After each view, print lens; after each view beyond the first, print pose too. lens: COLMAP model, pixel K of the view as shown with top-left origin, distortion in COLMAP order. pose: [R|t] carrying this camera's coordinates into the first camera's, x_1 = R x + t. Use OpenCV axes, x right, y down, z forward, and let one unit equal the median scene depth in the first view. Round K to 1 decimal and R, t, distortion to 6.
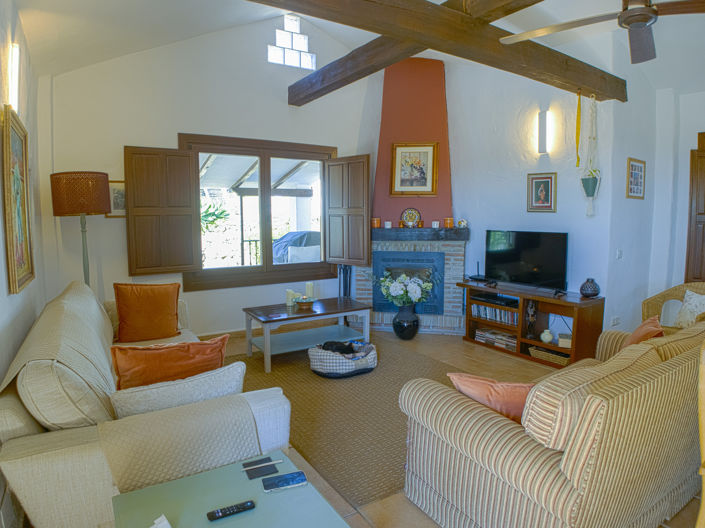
lens RADIAL K [[430.9, 0, 352.5], [0, 430.9, 264.0], [0, 0, 1]] dist [-0.104940, -0.000782]
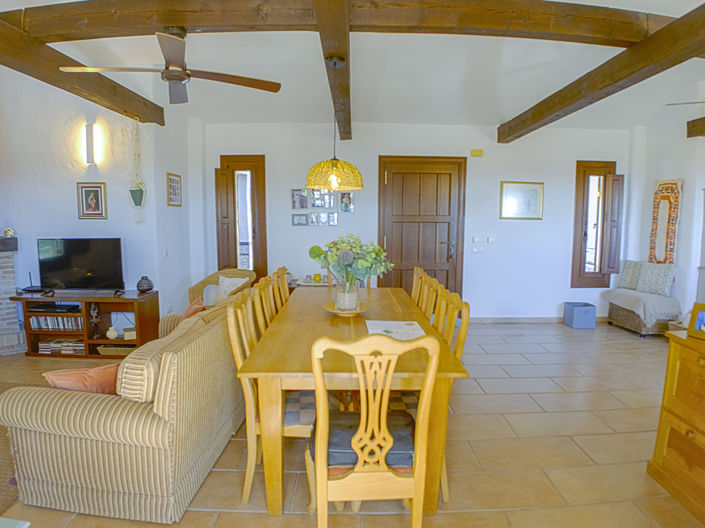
lens RADIAL K [[430.9, 0, 352.5], [0, 430.9, 264.0], [0, 0, 1]] dist [-0.104940, -0.000782]
pose [[0.539691, -0.088076, 0.837243, -0.083183], [0.089344, 0.994888, 0.047069, -0.001699], [-0.837109, 0.049400, 0.544801, -0.113441]]
